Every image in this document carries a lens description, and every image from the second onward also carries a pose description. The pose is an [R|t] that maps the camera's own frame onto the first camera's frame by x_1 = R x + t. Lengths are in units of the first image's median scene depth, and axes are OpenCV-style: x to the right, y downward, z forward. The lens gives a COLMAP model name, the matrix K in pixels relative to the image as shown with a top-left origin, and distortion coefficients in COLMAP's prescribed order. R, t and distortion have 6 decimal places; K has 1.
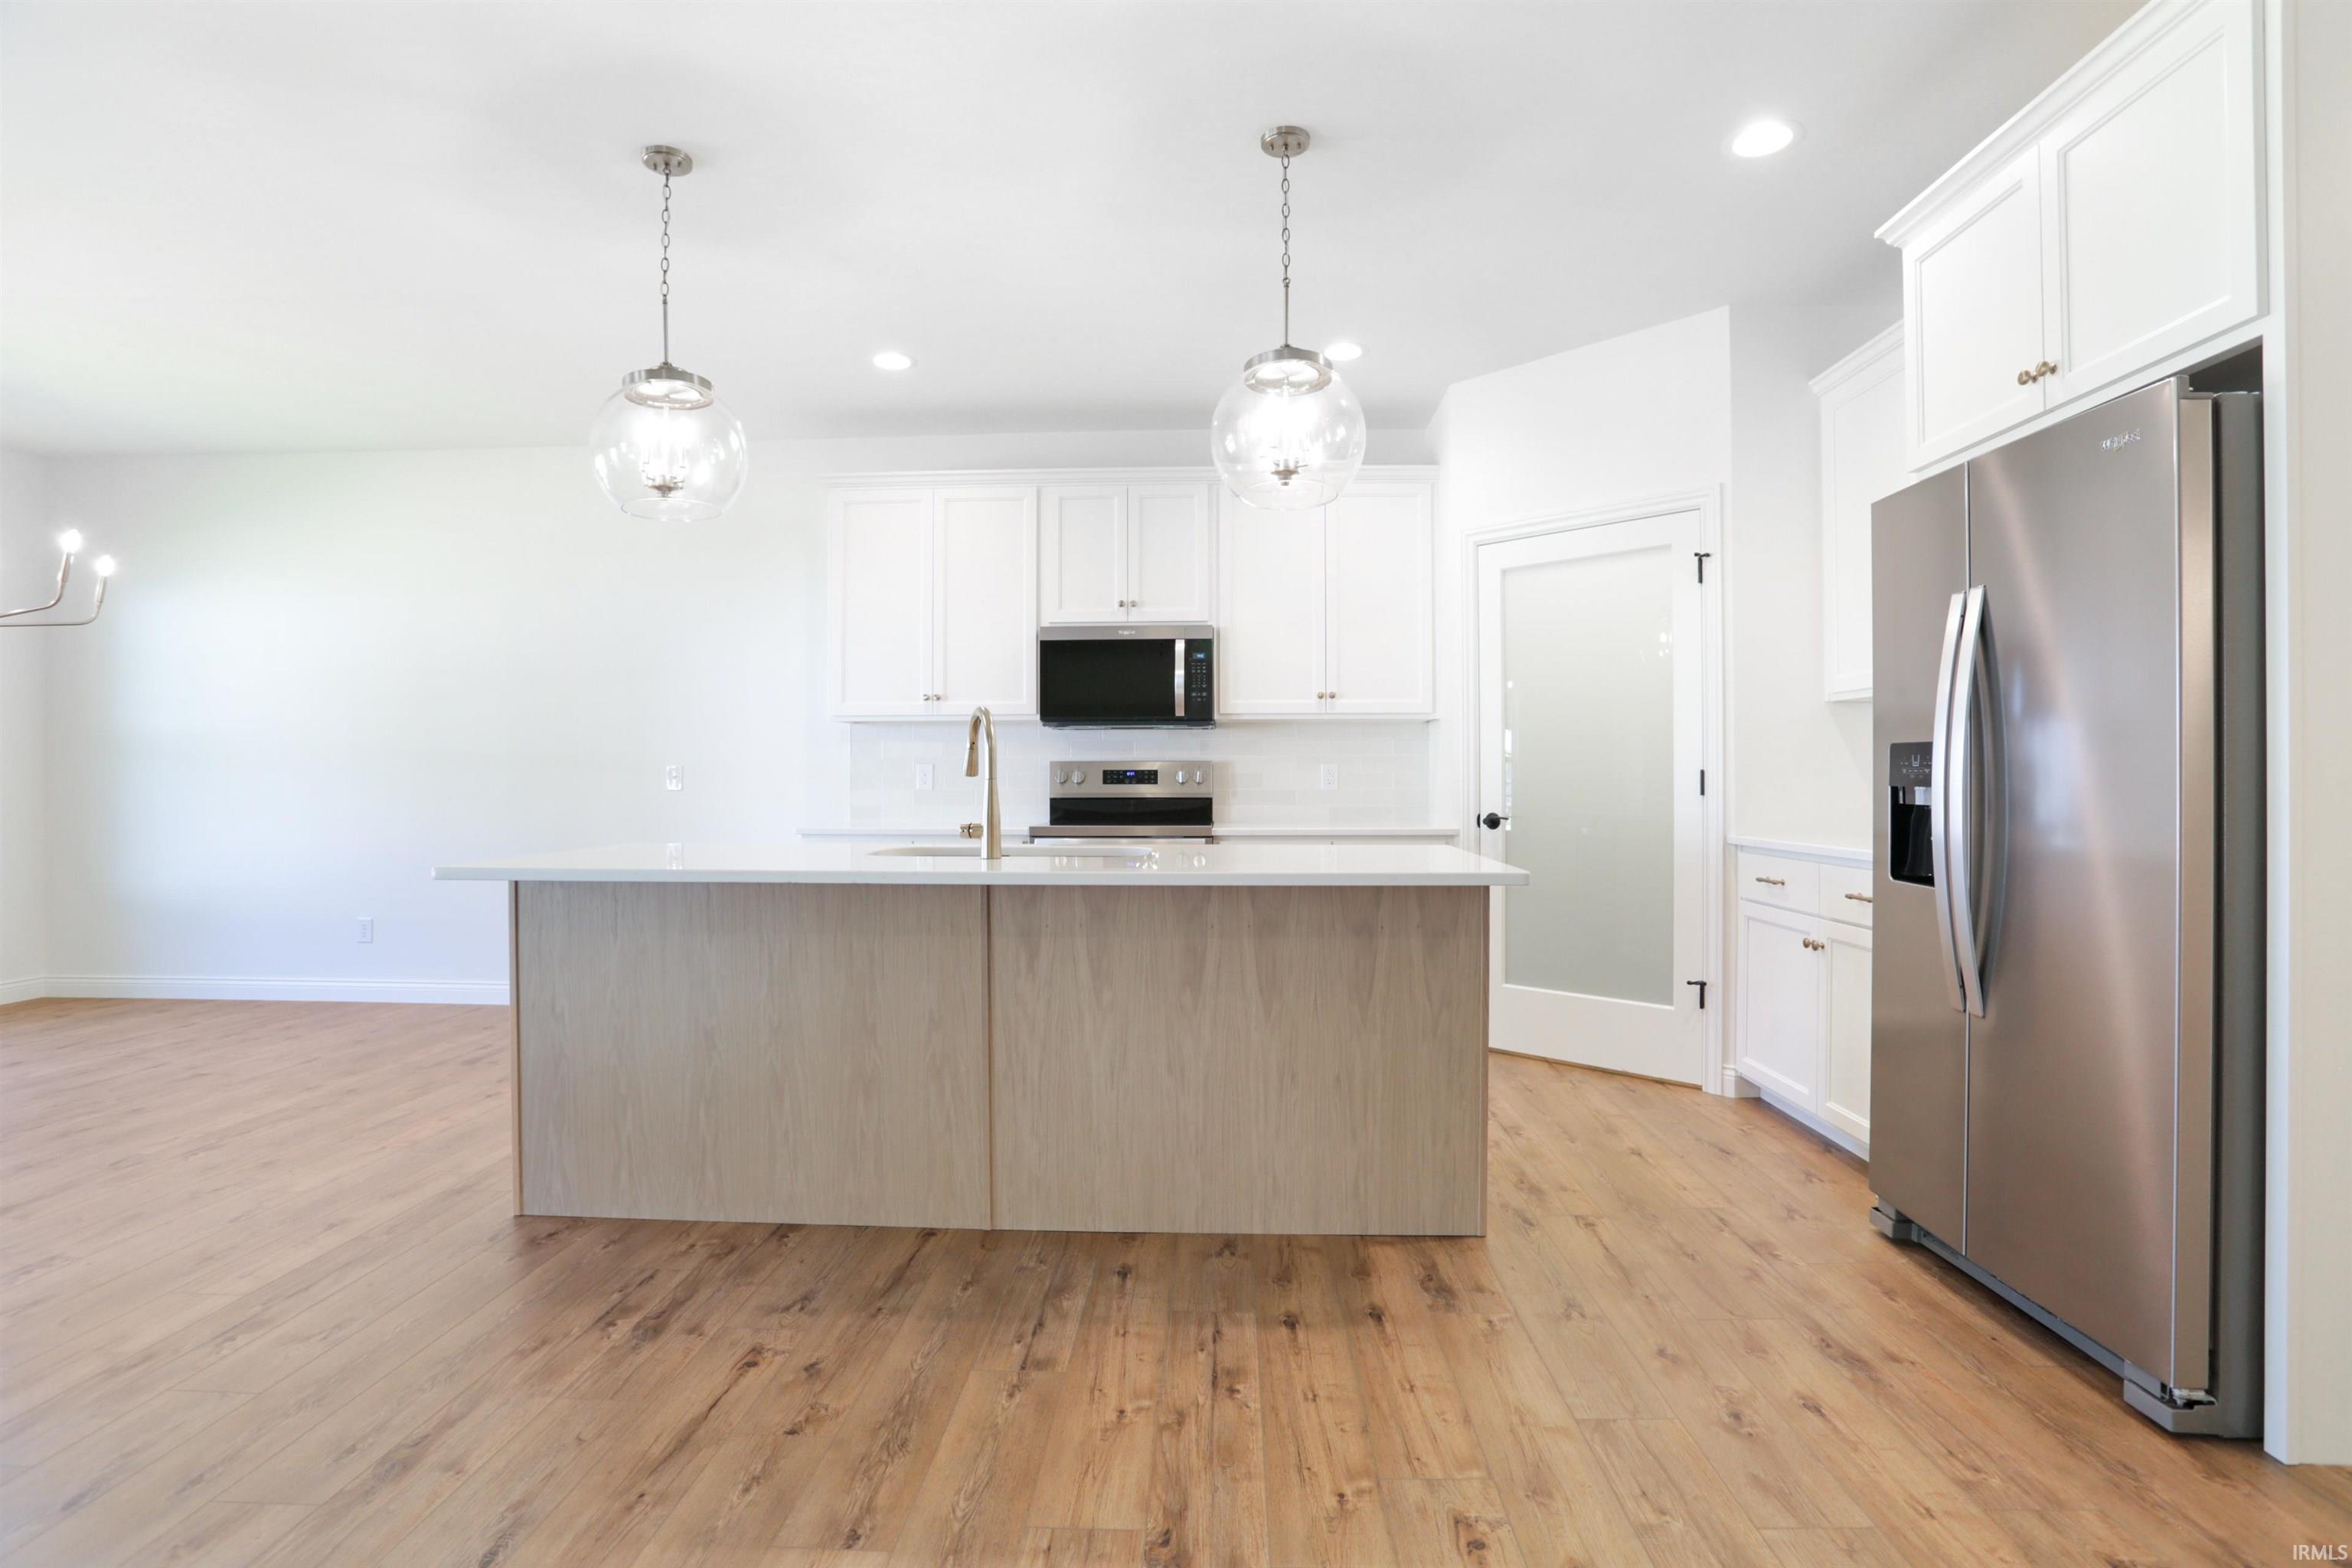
lens RADIAL K [[1137.8, 0, 1186.1], [0, 1137.8, 779.2], [0, 0, 1]] dist [-0.074404, 0.032804]
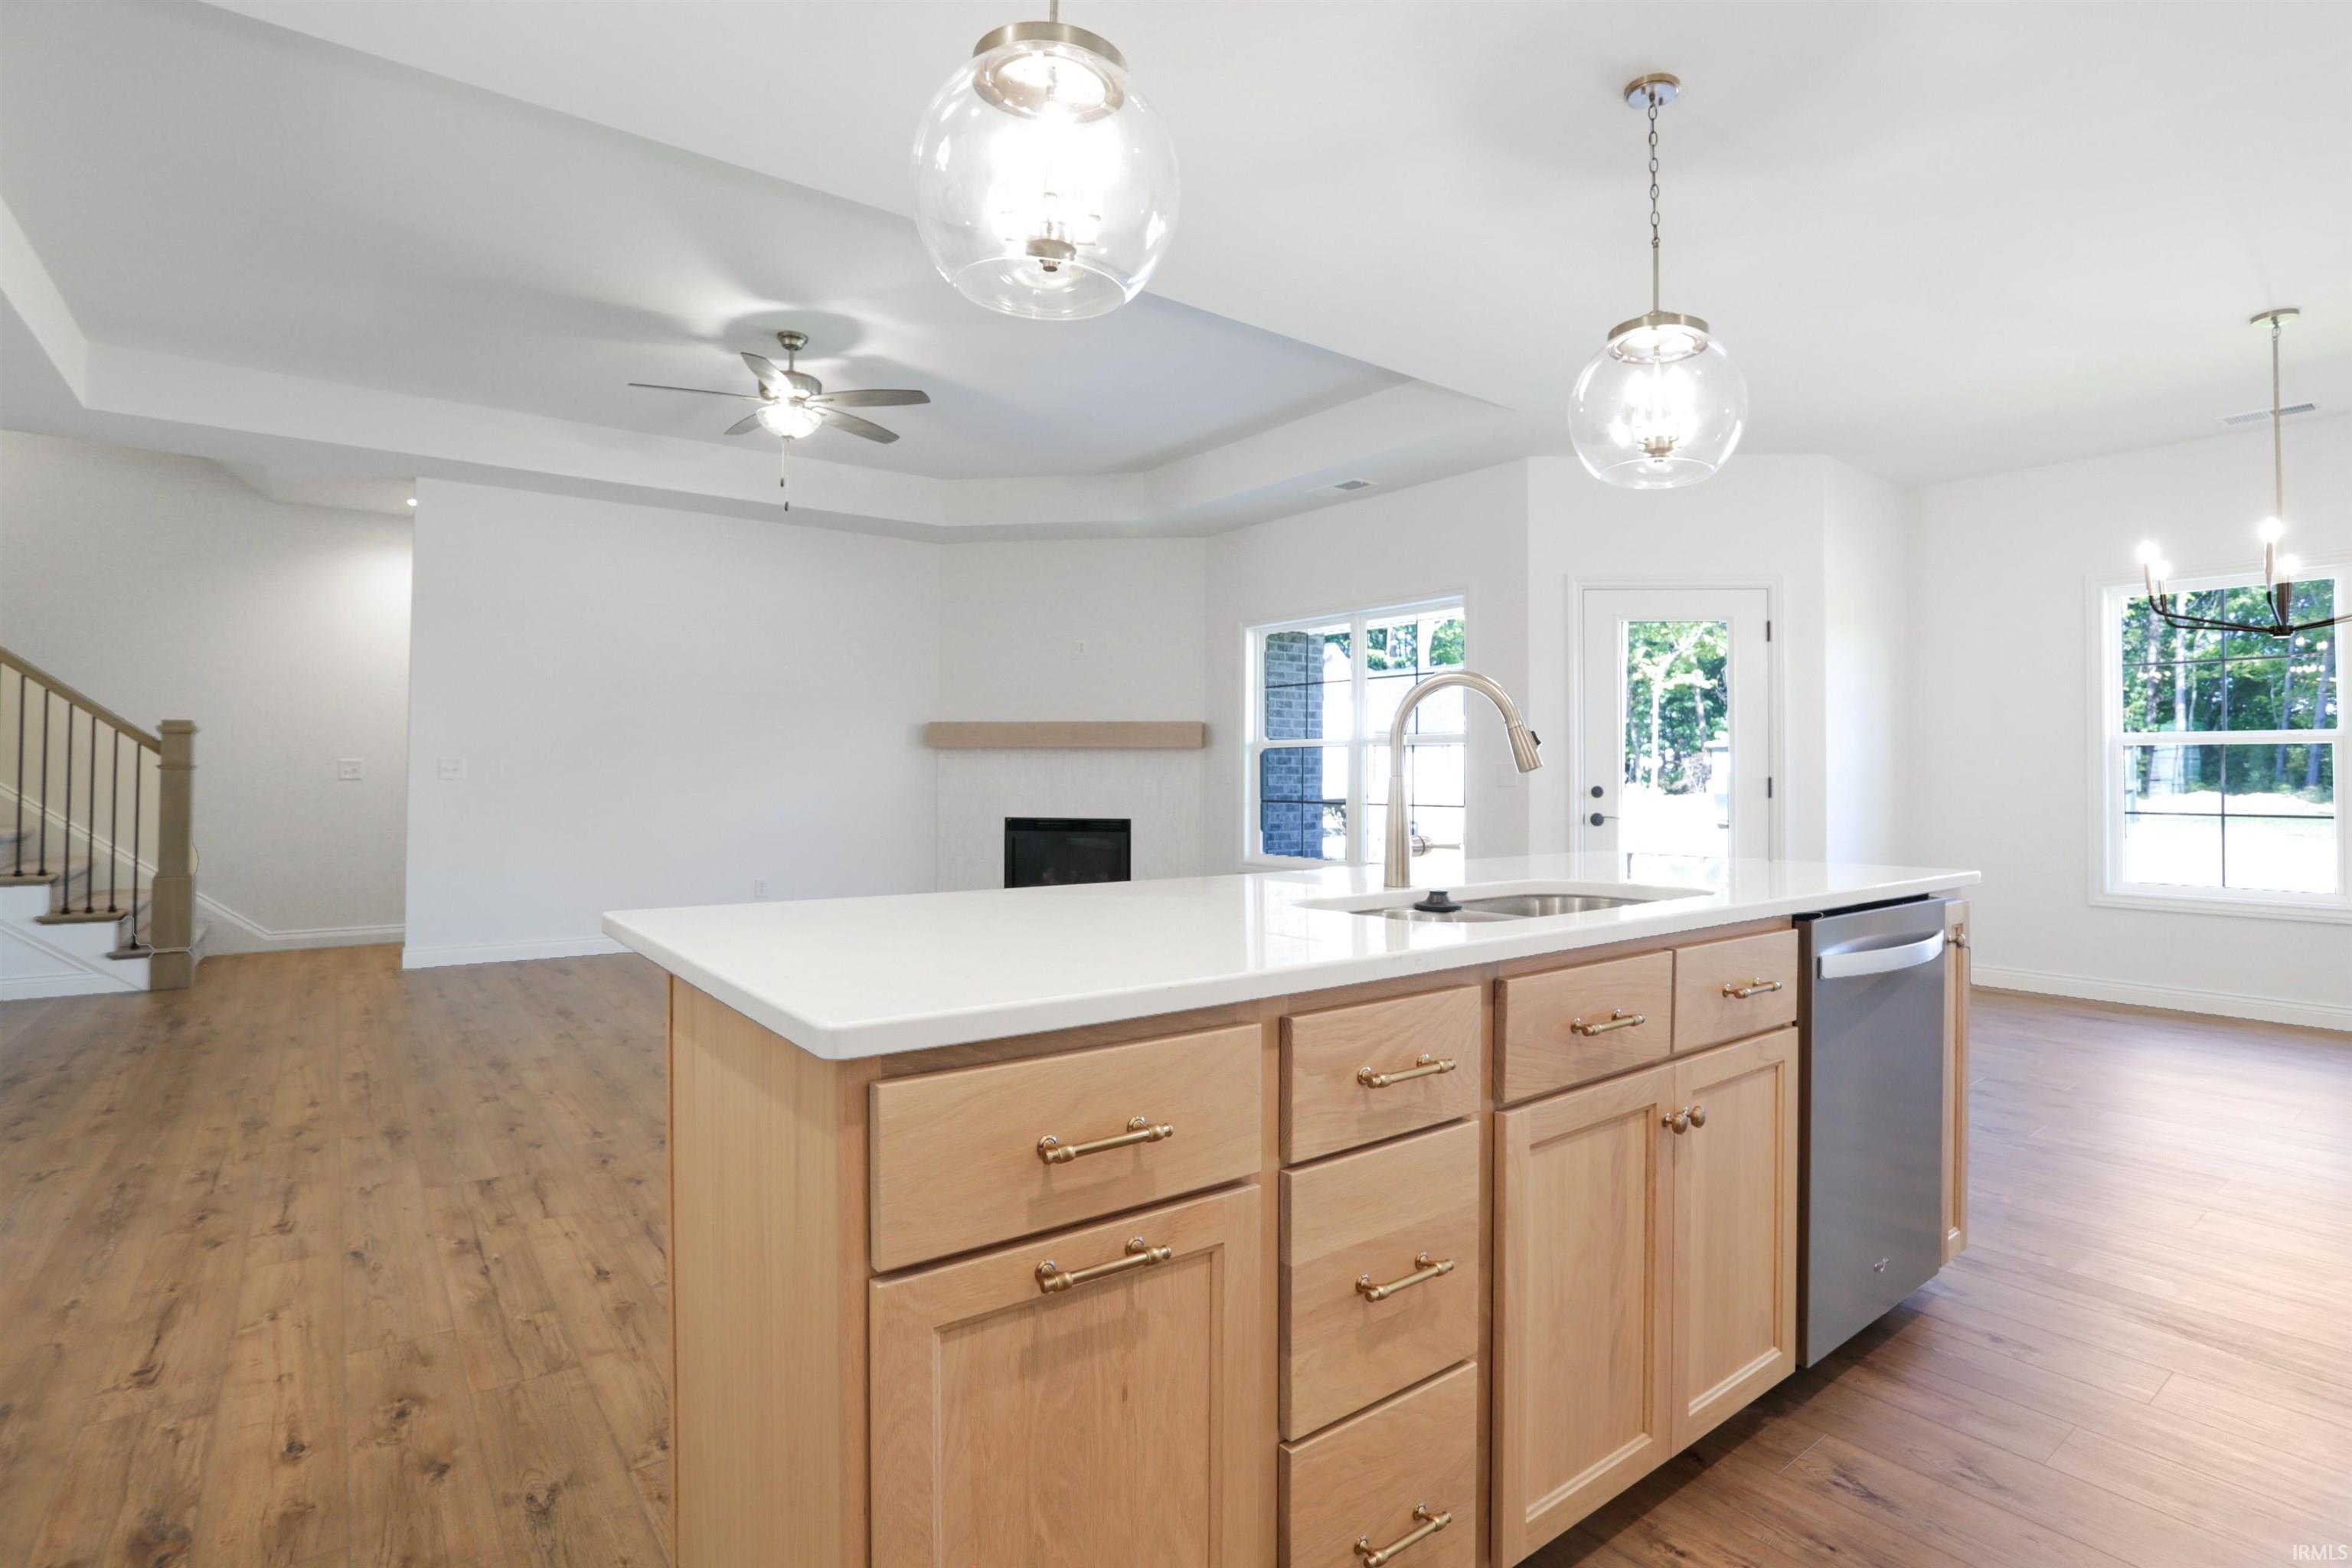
lens RADIAL K [[1144.0, 0, 1177.2], [0, 1144.0, 750.3], [0, 0, 1]] dist [-0.062623, 0.021519]
pose [[-0.774404, -0.016088, -0.632487, 0.392711], [-0.005060, 0.999802, -0.019235, -0.001110], [0.632672, -0.011695, -0.774332, 1.460165]]
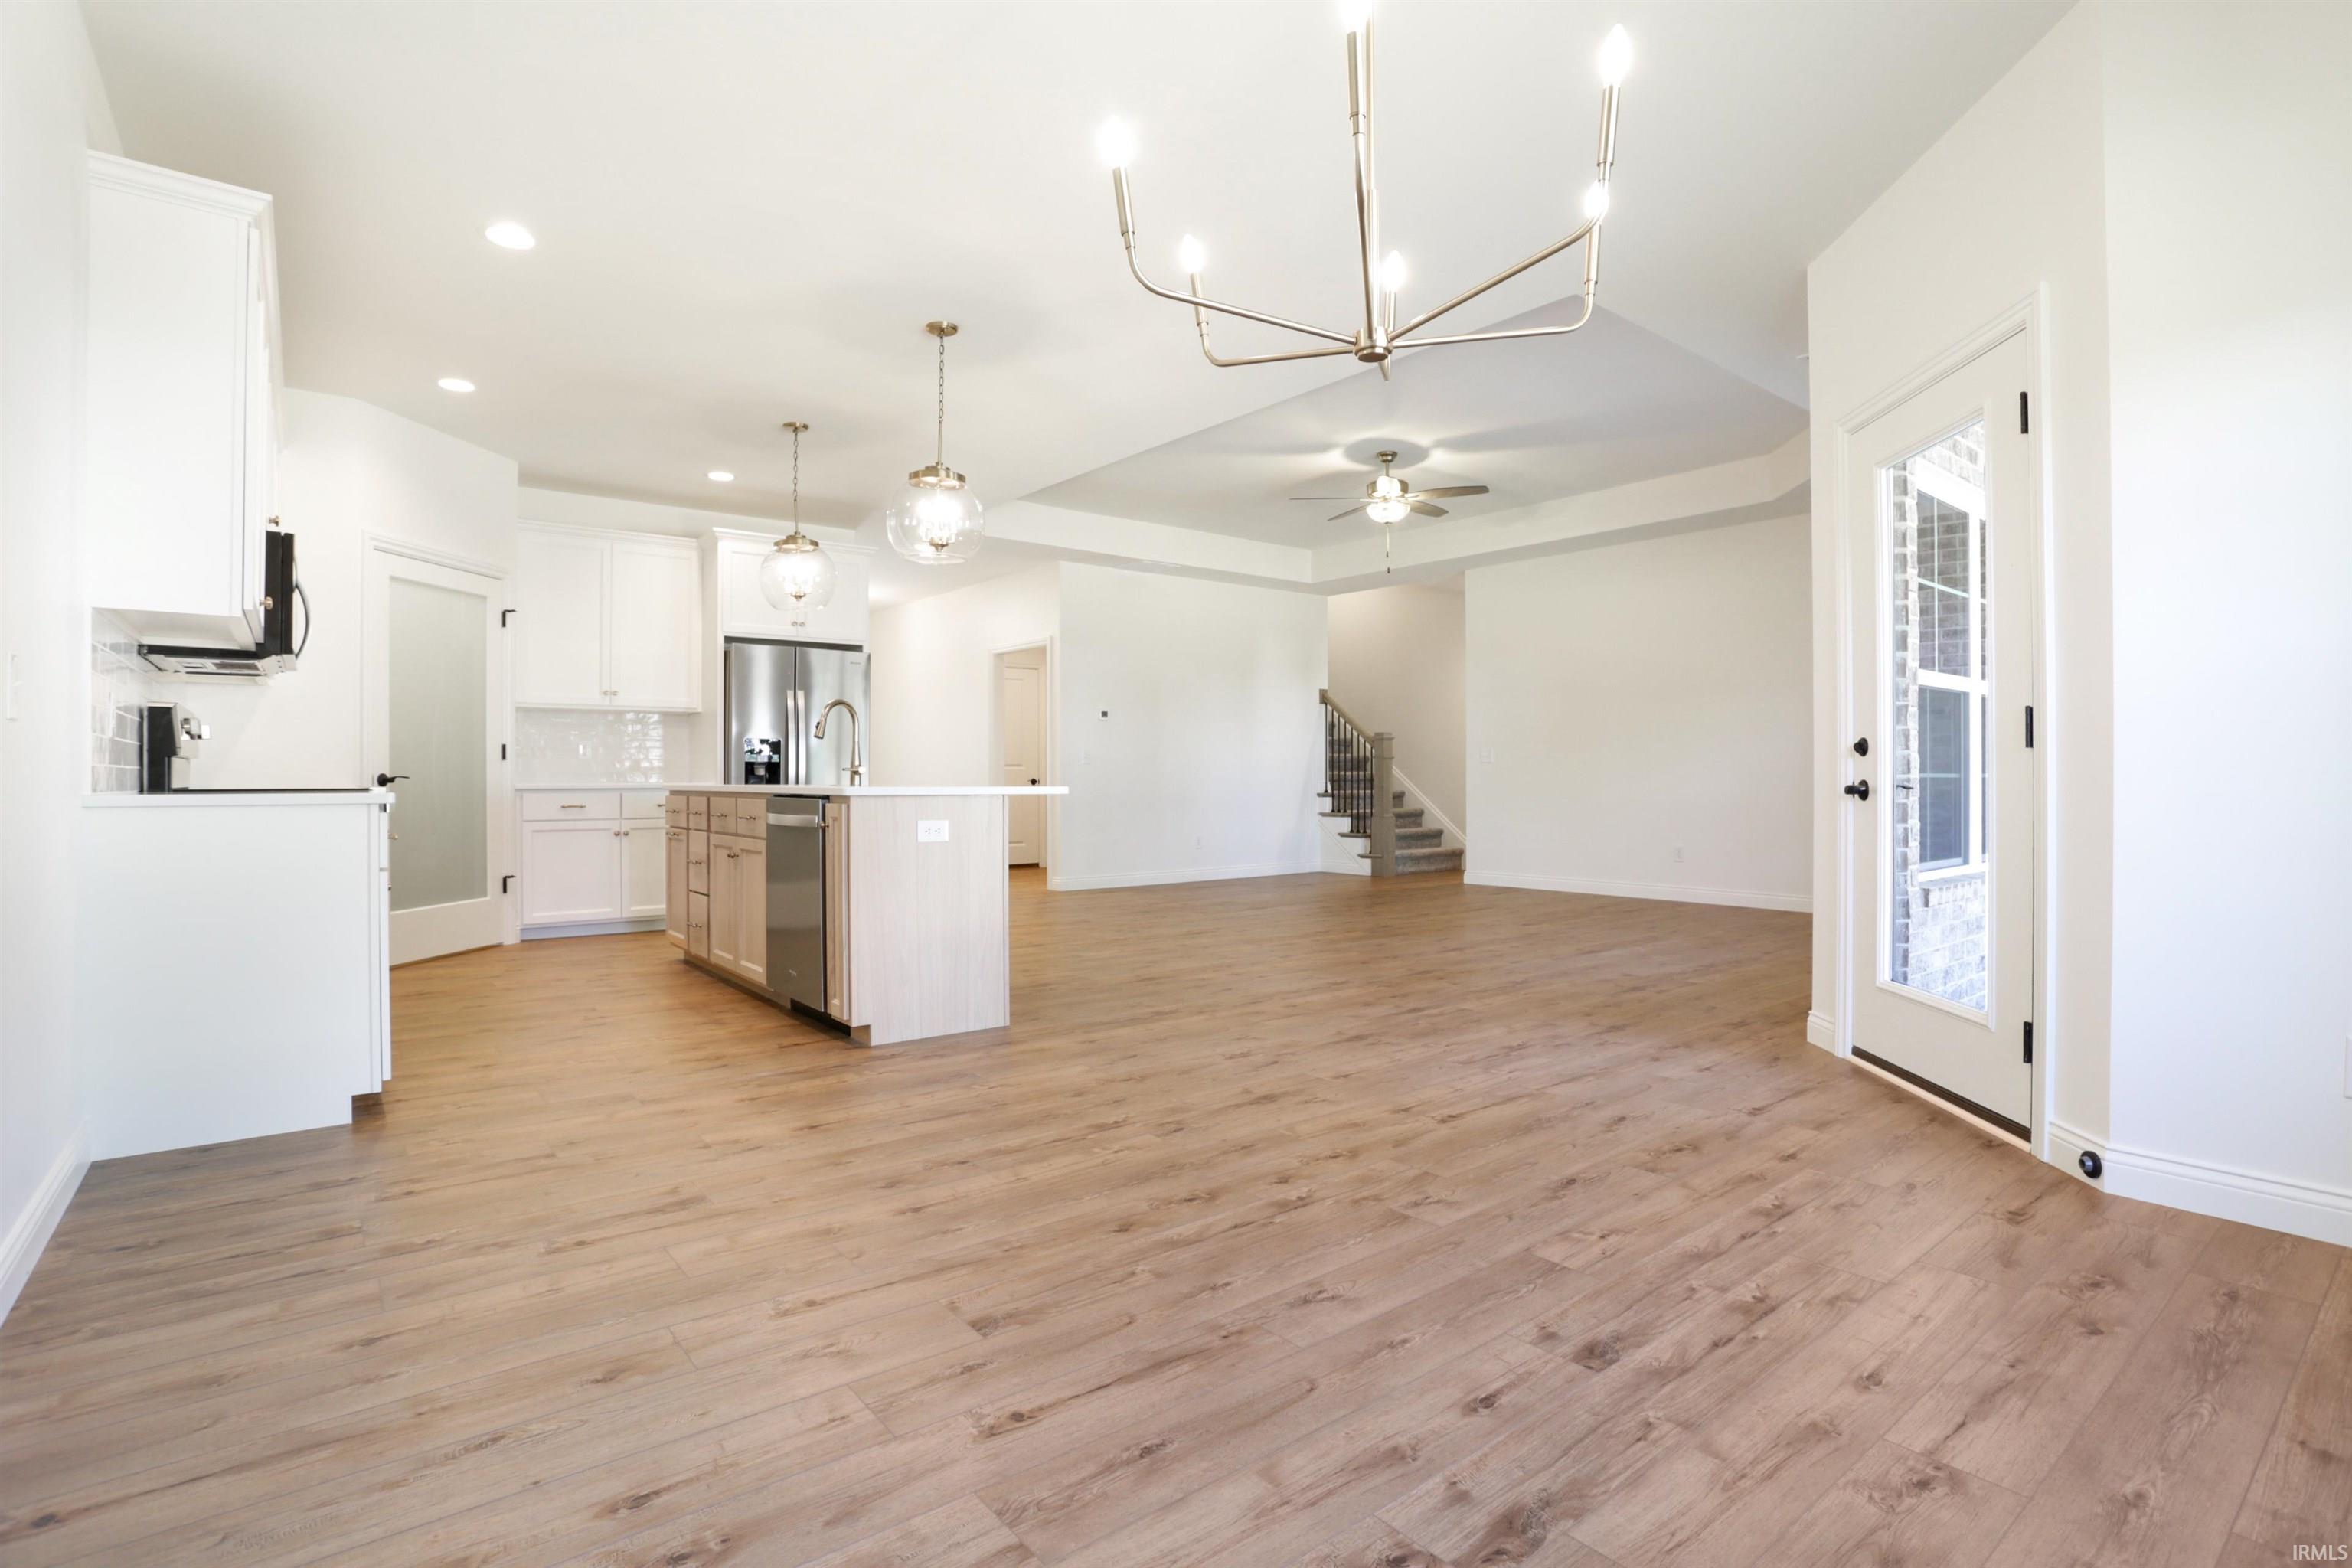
lens RADIAL K [[1137.8, 0, 1186.1], [0, 1137.8, 779.2], [0, 0, 1]] dist [-0.074404, 0.032804]
pose [[-0.651411, 0.001310, 0.758724, -1.868380], [0.004427, 0.999988, 0.002075, 0.058619], [-0.758712, 0.004710, -0.651409, 1.758922]]
